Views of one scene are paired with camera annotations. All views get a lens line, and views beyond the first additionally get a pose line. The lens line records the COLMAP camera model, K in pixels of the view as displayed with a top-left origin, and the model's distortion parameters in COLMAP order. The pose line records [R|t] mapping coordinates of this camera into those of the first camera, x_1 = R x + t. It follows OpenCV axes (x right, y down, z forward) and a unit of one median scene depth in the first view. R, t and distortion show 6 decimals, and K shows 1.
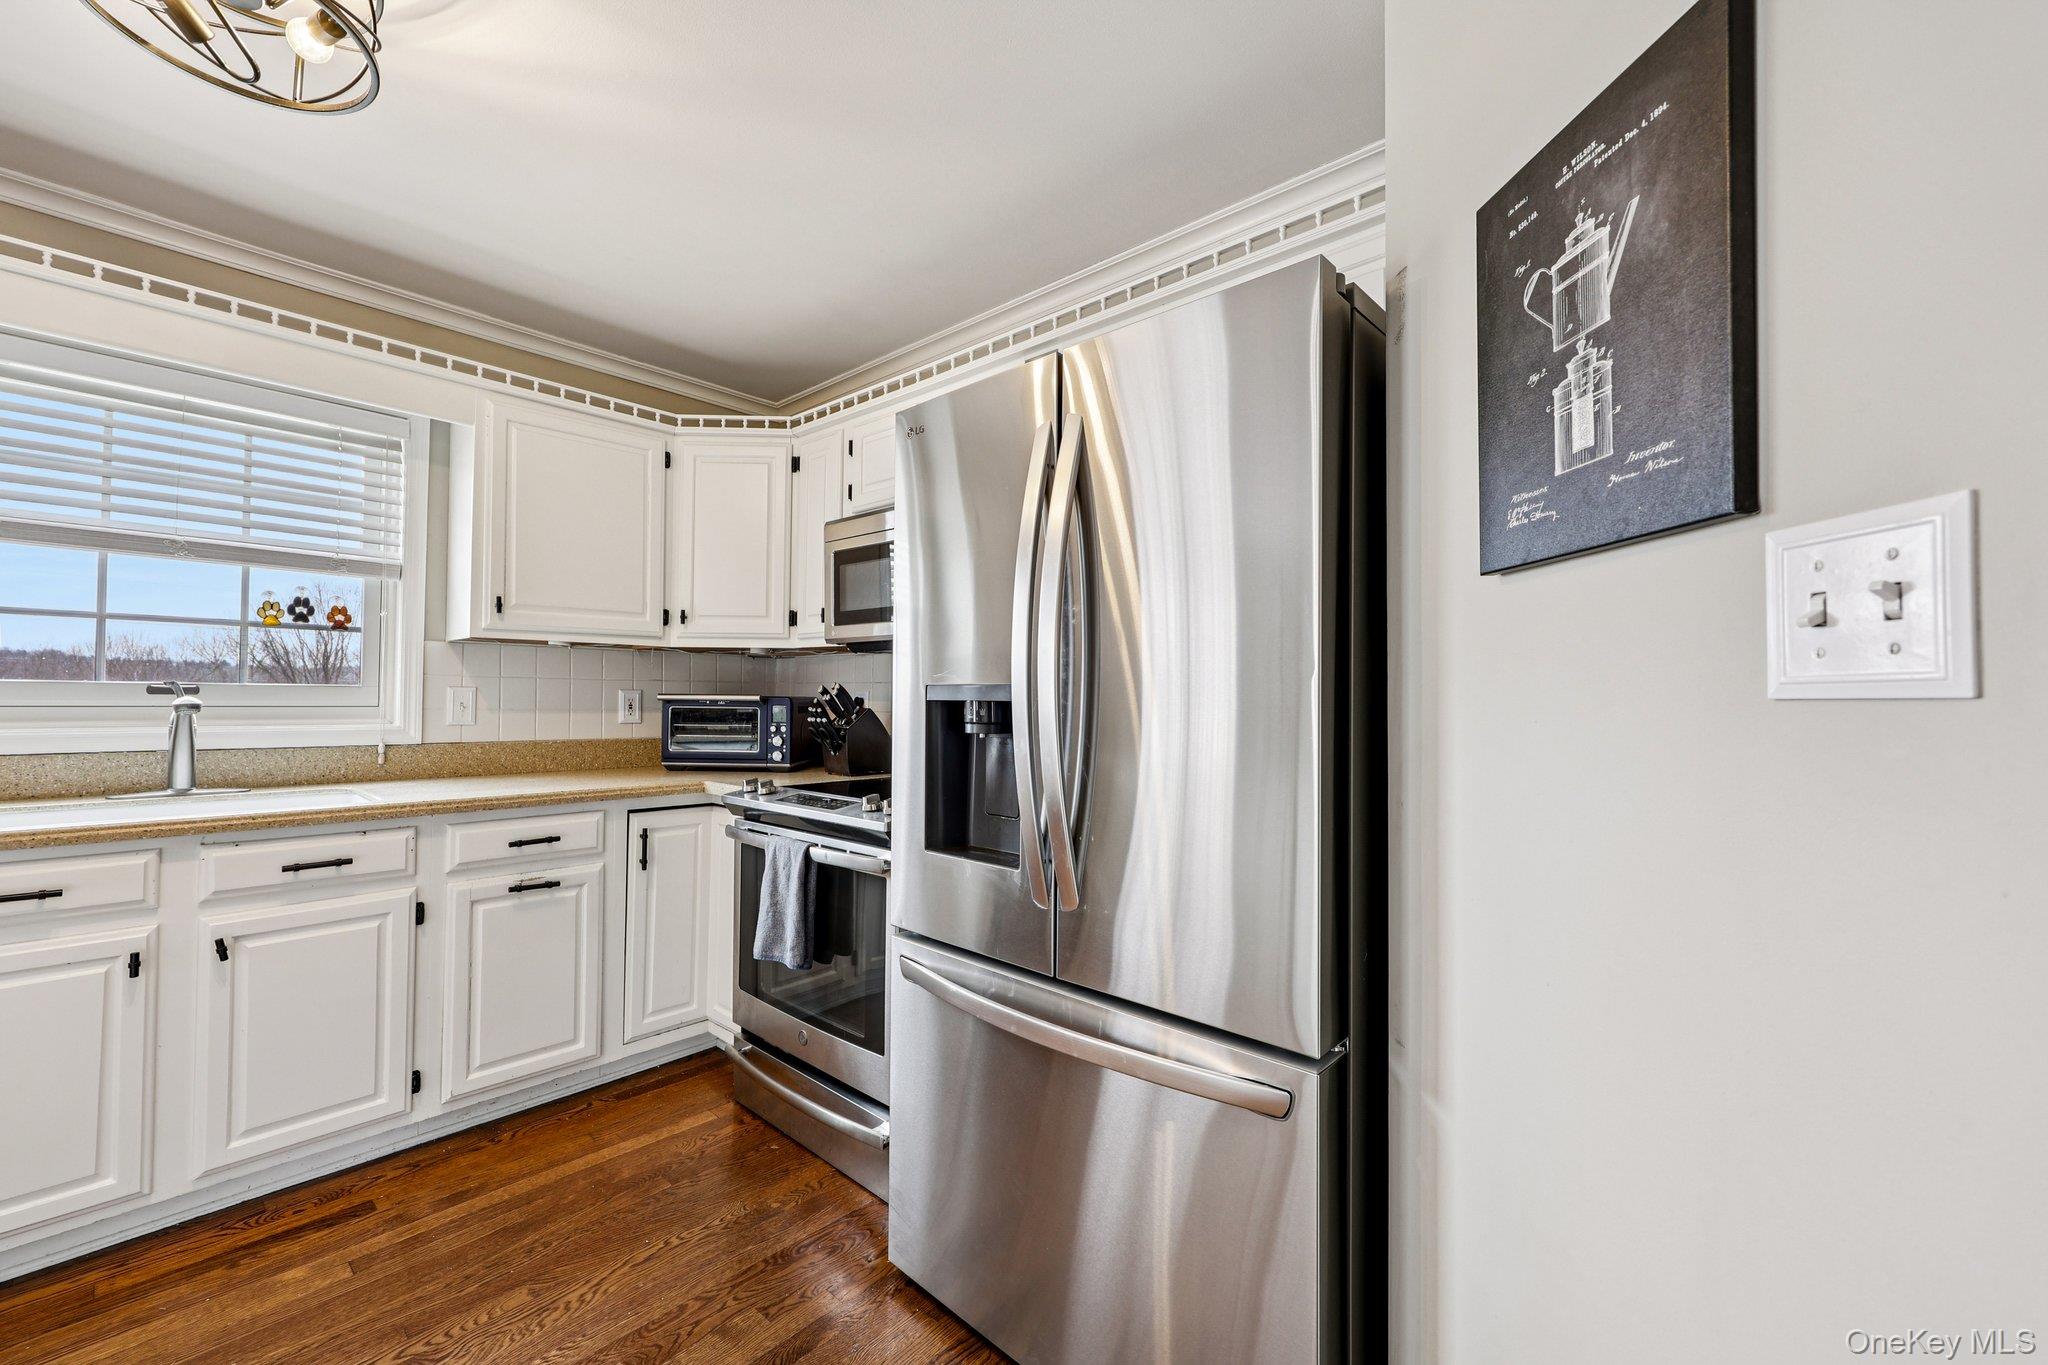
lens RADIAL K [[826.8, 0, 1019.5], [0, 826.8, 682.2], [0, 0, 1]] dist [-0.000997, 0.000492]
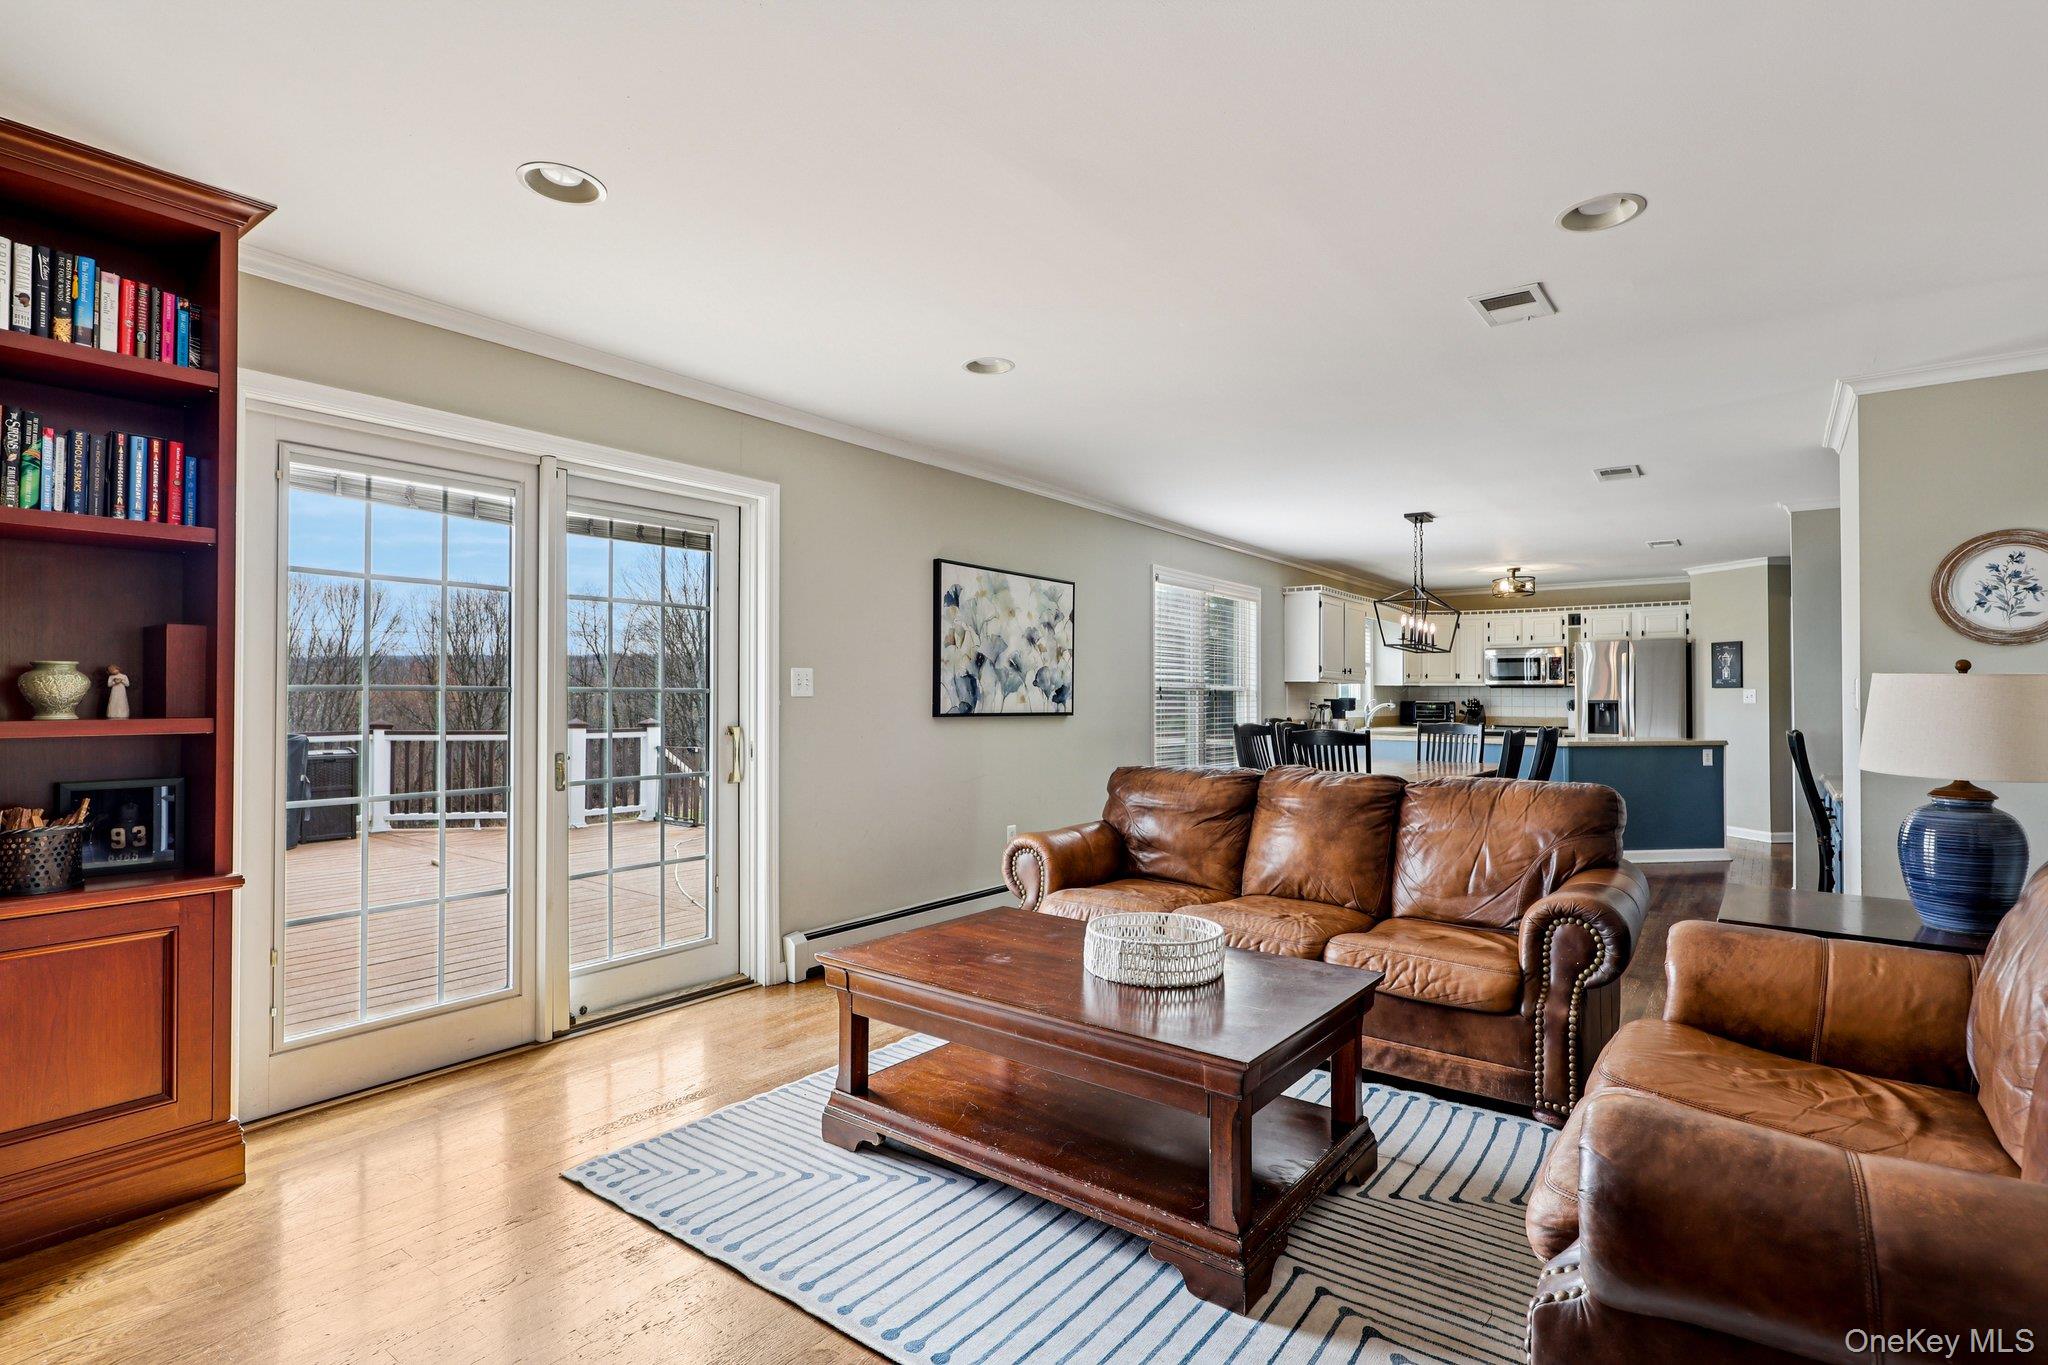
lens RADIAL K [[993.4, 0, 1032.8], [0, 993.4, 685.2], [0, 0, 1]] dist [0.000921, 0.001446]
pose [[0.995431, -0.003505, 0.095424, -2.653820], [0.002534, 0.999944, 0.010297, -0.104226], [-0.095454, -0.010008, 0.995383, -3.059865]]
